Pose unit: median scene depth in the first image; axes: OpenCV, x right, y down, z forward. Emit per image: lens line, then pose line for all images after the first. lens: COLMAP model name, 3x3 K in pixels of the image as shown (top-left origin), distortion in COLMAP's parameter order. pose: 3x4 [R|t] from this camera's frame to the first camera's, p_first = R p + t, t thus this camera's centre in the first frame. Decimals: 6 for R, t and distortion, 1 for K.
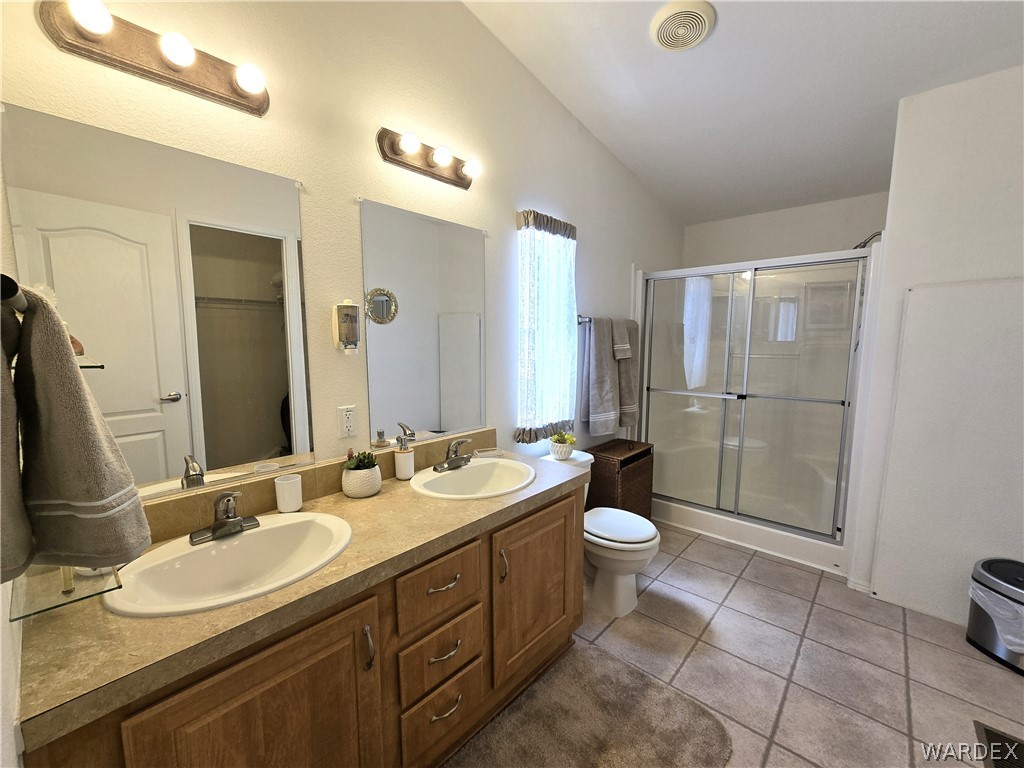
lens RADIAL K [[421.7, 0, 509.9], [0, 421.7, 390.5], [0, 0, 1]] dist [-0.004942, 0.002362]
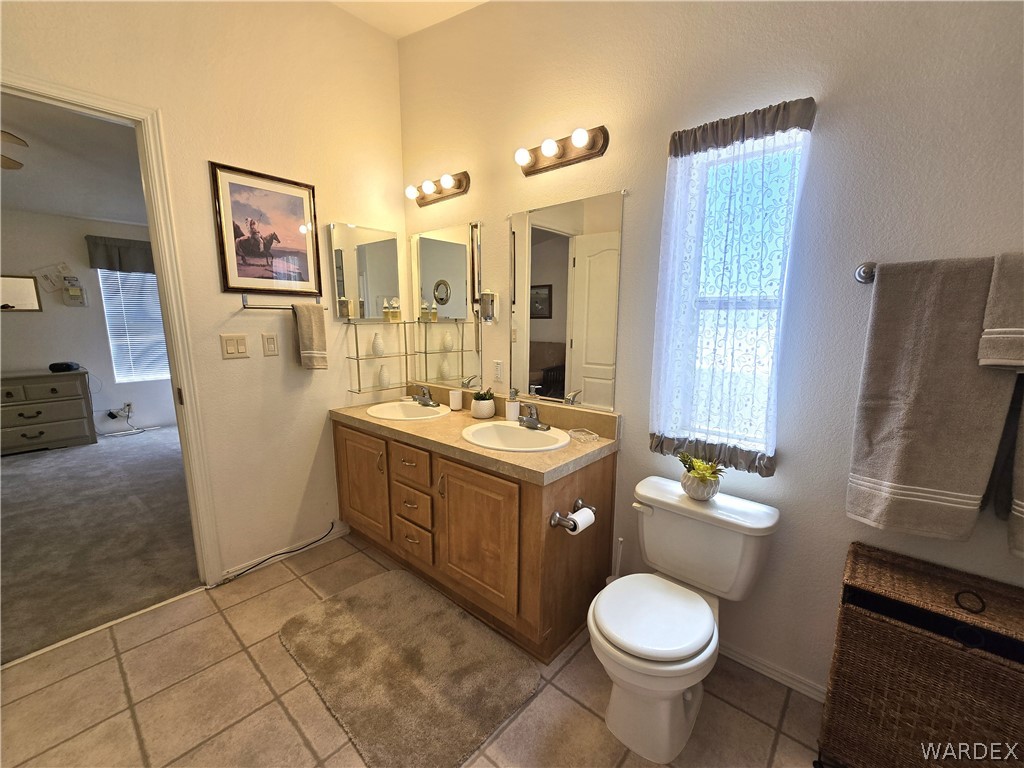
lens RADIAL K [[421.7, 0, 518.1], [0, 421.7, 393.3], [0, 0, 1]] dist [-0.004942, 0.002362]
pose [[0.020997, 0.171472, -0.984965, 1.090182], [-0.126194, 0.977758, 0.167527, -0.107011], [0.991783, 0.120779, 0.042169, 0.997928]]
